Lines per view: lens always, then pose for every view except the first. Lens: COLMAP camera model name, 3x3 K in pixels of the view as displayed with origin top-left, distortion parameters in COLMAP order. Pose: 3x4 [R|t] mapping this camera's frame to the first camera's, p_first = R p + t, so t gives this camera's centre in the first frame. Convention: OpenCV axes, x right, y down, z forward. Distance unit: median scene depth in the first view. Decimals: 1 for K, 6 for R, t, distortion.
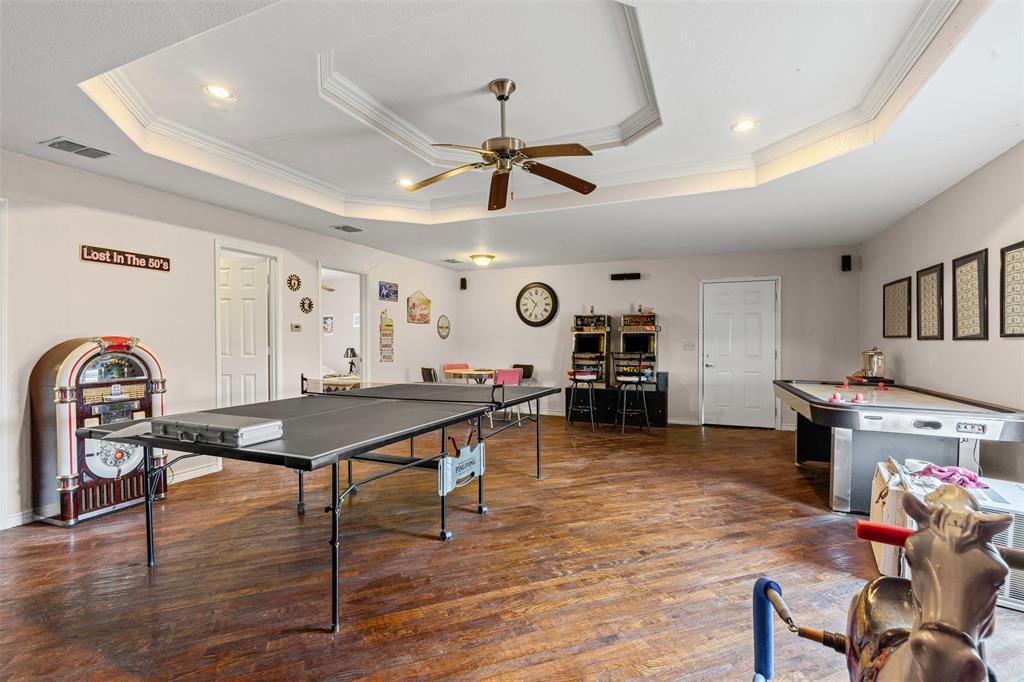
lens RADIAL K [[469.0, 0, 510.3], [0, 469.0, 341.1], [0, 0, 1]] dist [-0.003849, 0.000449]
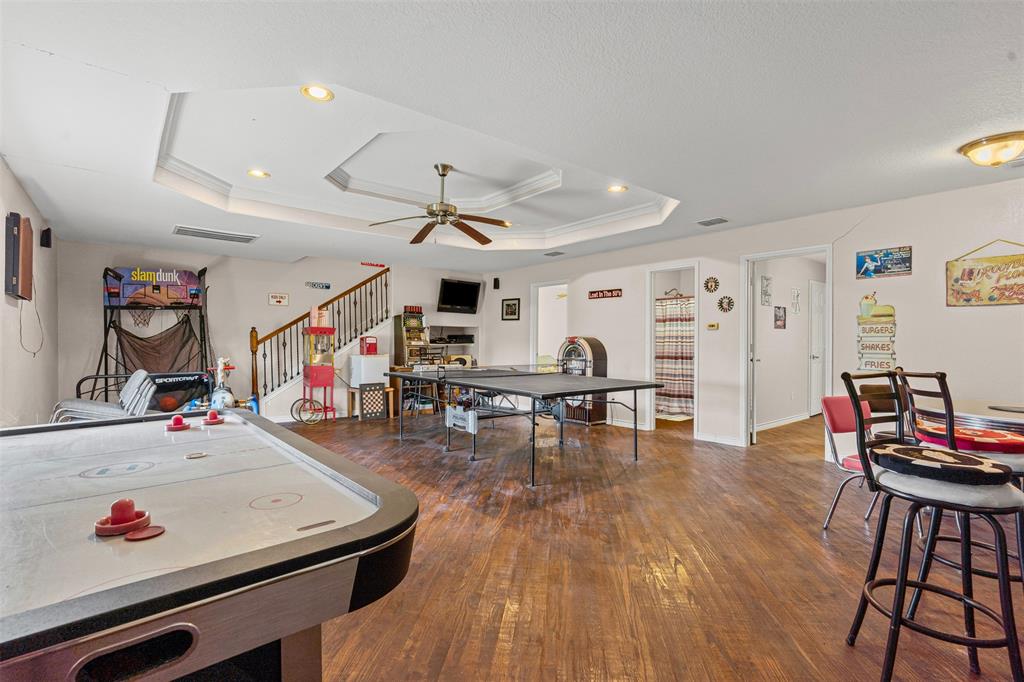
lens RADIAL K [[469.0, 0, 510.8], [0, 469.0, 343.3], [0, 0, 1]] dist [-0.003849, 0.000449]
pose [[-0.450223, 0.005940, -0.892896, 0.702055], [-0.004637, 0.999949, 0.008991, 0.001654], [0.892904, 0.008188, -0.450173, 1.071595]]
